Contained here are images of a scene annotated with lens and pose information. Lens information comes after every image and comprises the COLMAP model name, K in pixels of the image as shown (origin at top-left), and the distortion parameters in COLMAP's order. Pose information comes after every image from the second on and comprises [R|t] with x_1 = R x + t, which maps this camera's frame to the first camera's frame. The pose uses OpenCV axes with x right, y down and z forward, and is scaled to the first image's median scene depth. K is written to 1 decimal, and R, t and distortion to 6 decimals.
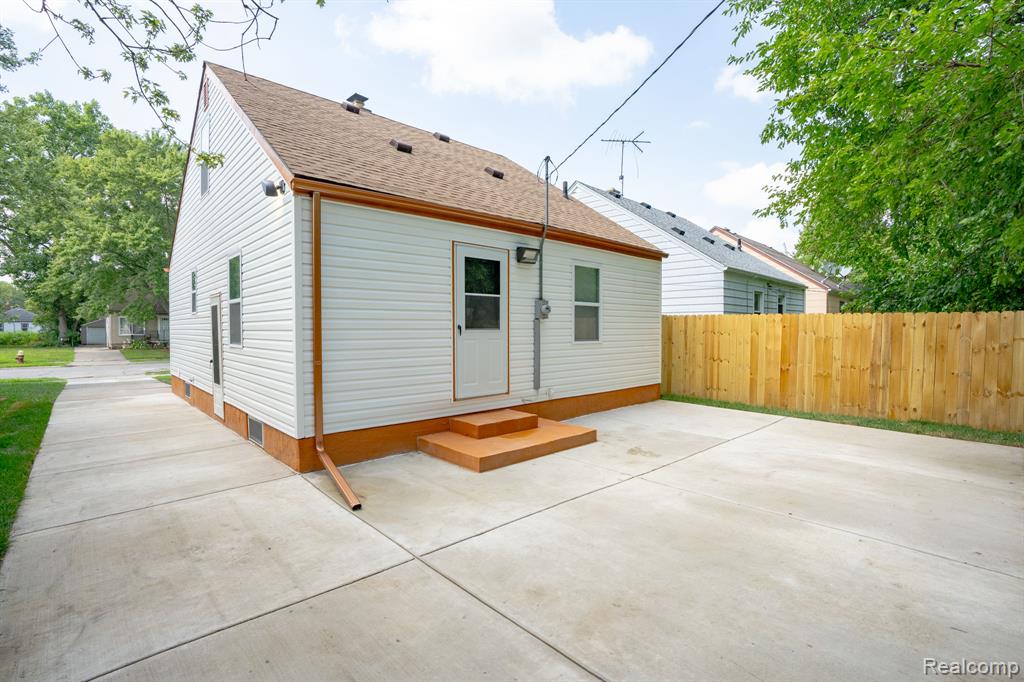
lens RADIAL K [[471.1, 0, 516.9], [0, 471.1, 342.6], [0, 0, 1]] dist [-0.039054, 0.009315]
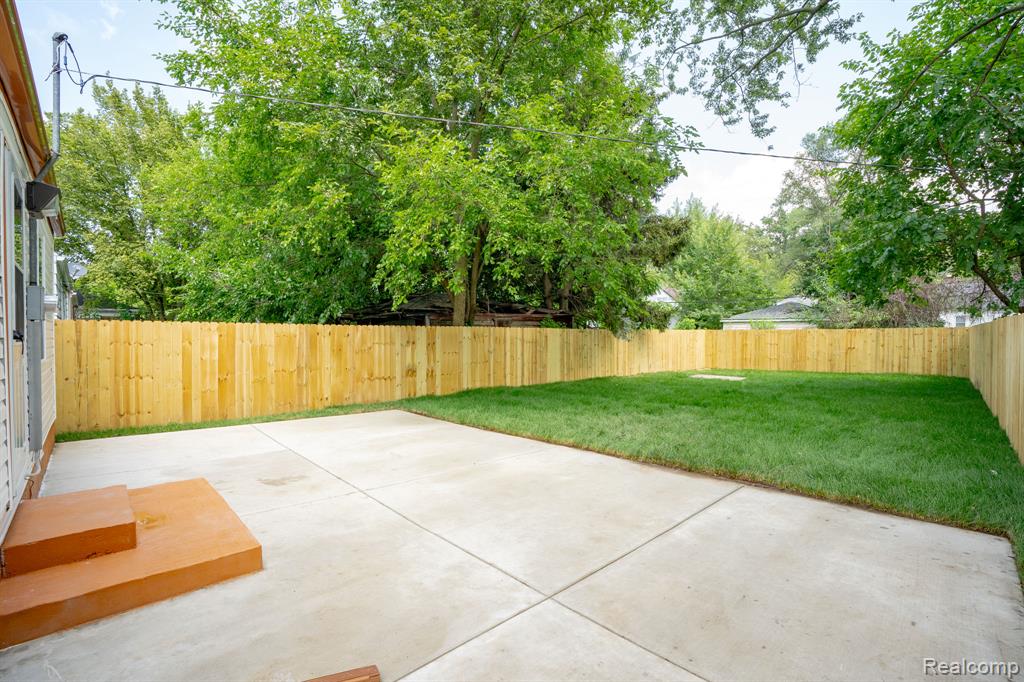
lens RADIAL K [[471.1, 0, 516.3], [0, 471.1, 345.2], [0, 0, 1]] dist [-0.039054, 0.009315]
pose [[0.004356, -0.017109, 0.999844, -0.506765], [0.032544, 0.999326, 0.016958, -0.012608], [-0.999461, 0.032465, 0.004909, 0.489533]]
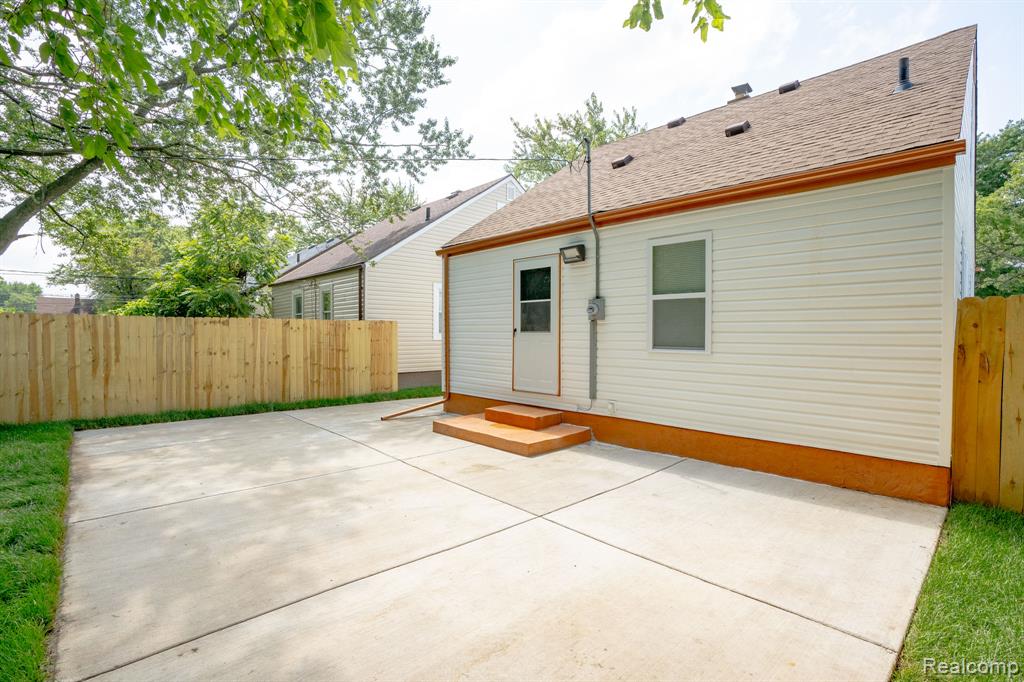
lens RADIAL K [[471.1, 0, 509.7], [0, 471.1, 339.3], [0, 0, 1]] dist [-0.039054, 0.009315]
pose [[0.011802, 0.017134, -0.999784, 1.016809], [-0.034397, 0.999268, 0.016719, -0.026733], [0.999339, 0.034192, 0.012383, 0.907684]]
